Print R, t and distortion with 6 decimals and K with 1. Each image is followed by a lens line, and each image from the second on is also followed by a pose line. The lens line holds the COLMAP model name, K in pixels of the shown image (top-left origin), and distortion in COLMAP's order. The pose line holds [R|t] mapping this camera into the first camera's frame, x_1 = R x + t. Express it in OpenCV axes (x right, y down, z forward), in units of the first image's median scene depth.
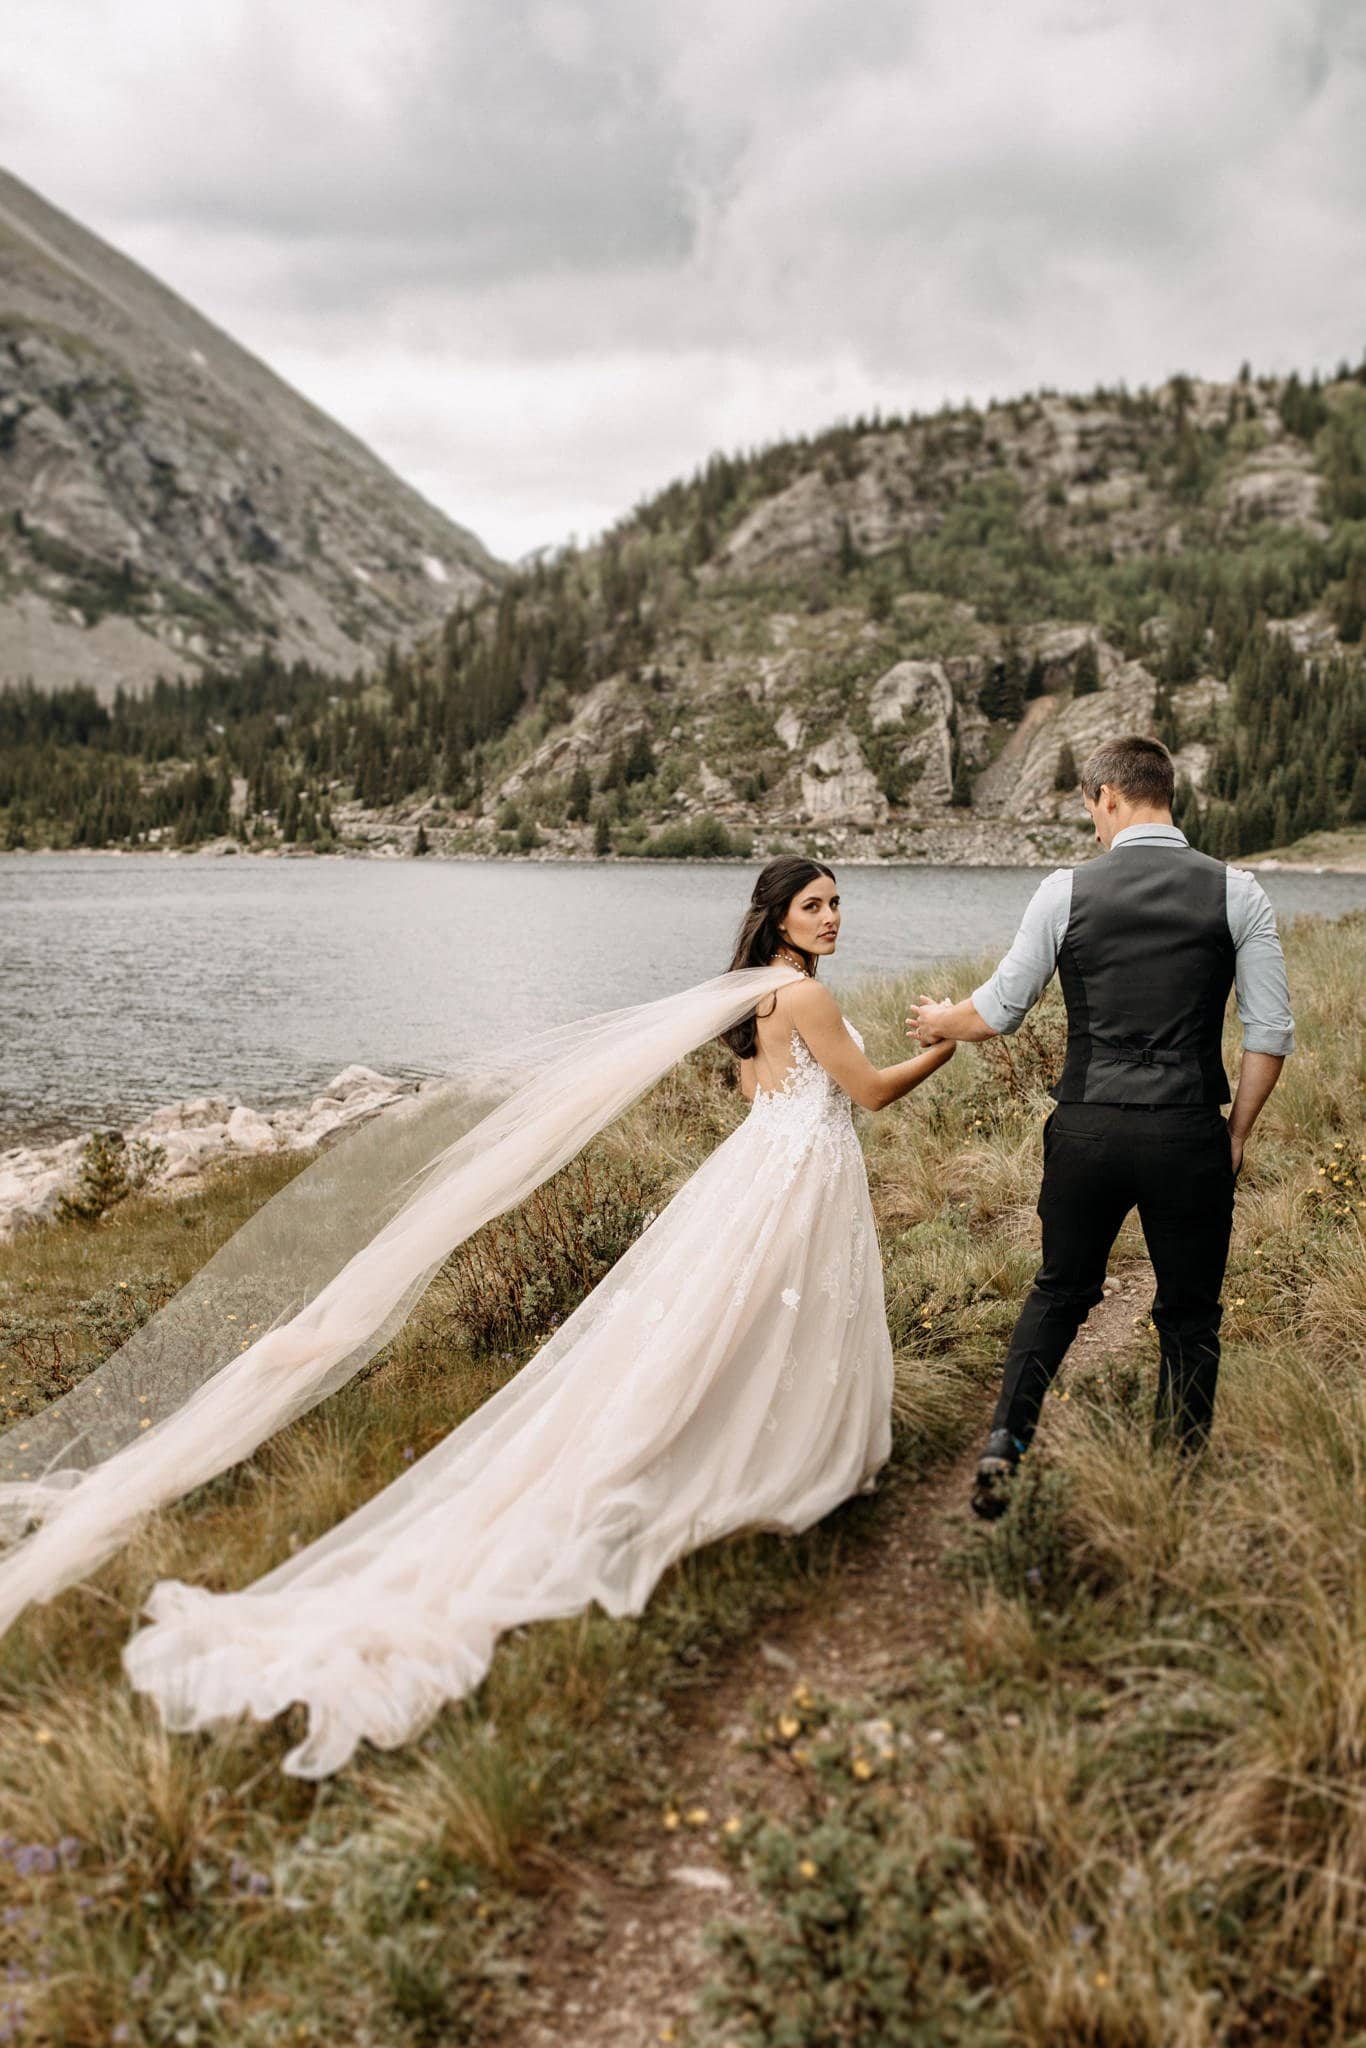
lens RADIAL K [[2046.5, 0, 683.0], [0, 2046.5, 1024.0], [0, 0, 1]] dist [0.012595, -0.012302]
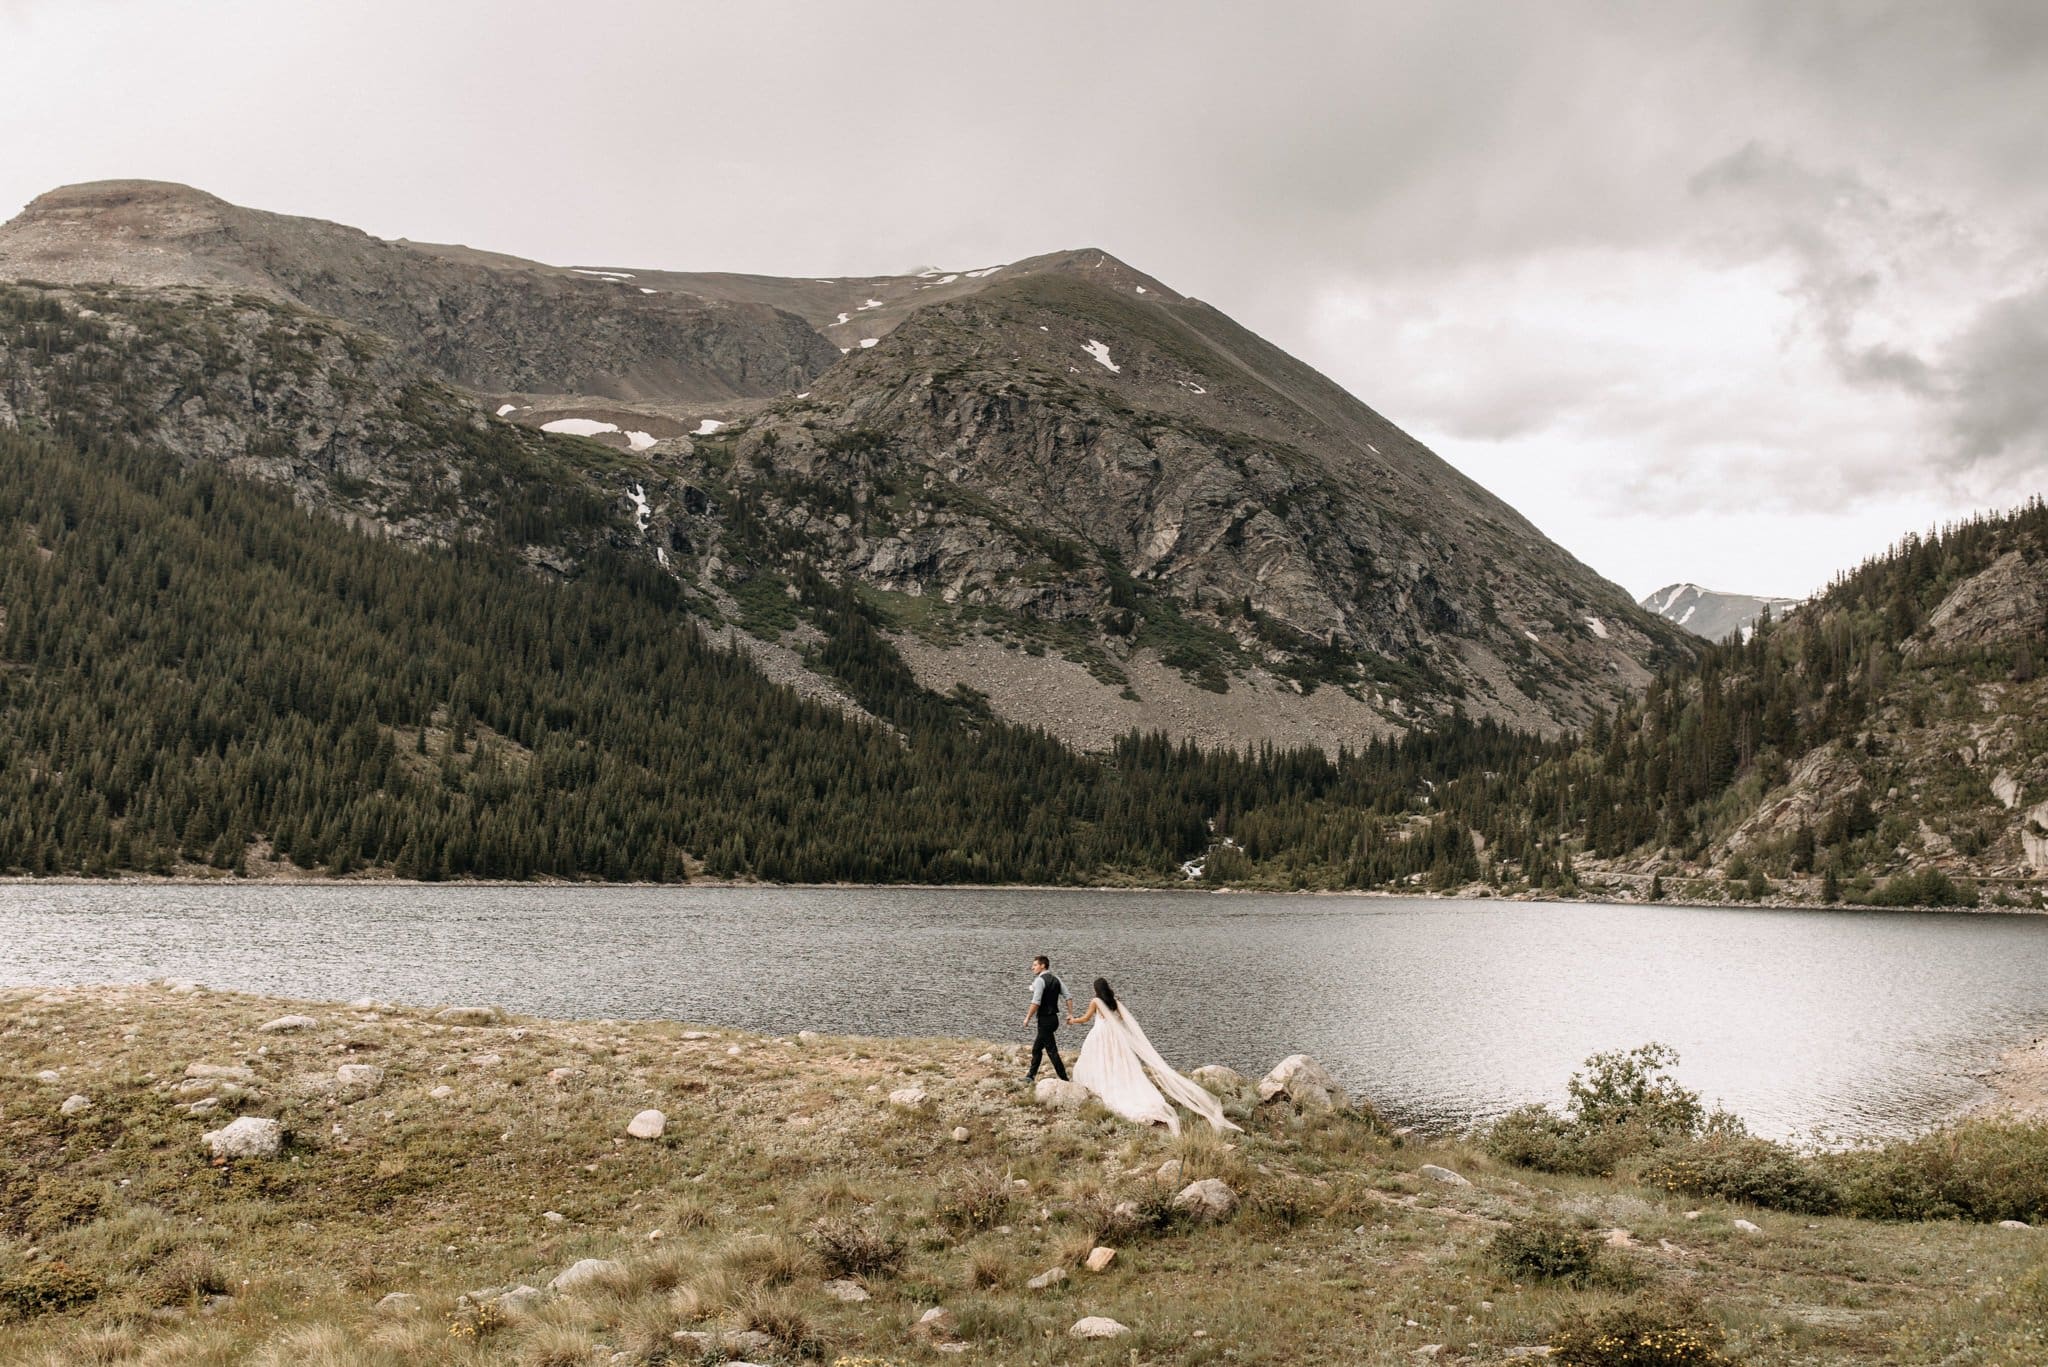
lens RADIAL K [[1999.1, 0, 1024.0], [0, 1999.1, 683.5], [0, 0, 1]] dist [0.007096, -0.012161]
pose [[0.929409, -0.025044, -0.368201, -0.035618], [-0.042745, 0.983675, -0.174803, 0.008371], [0.366568, 0.178202, 0.913166, -0.156336]]
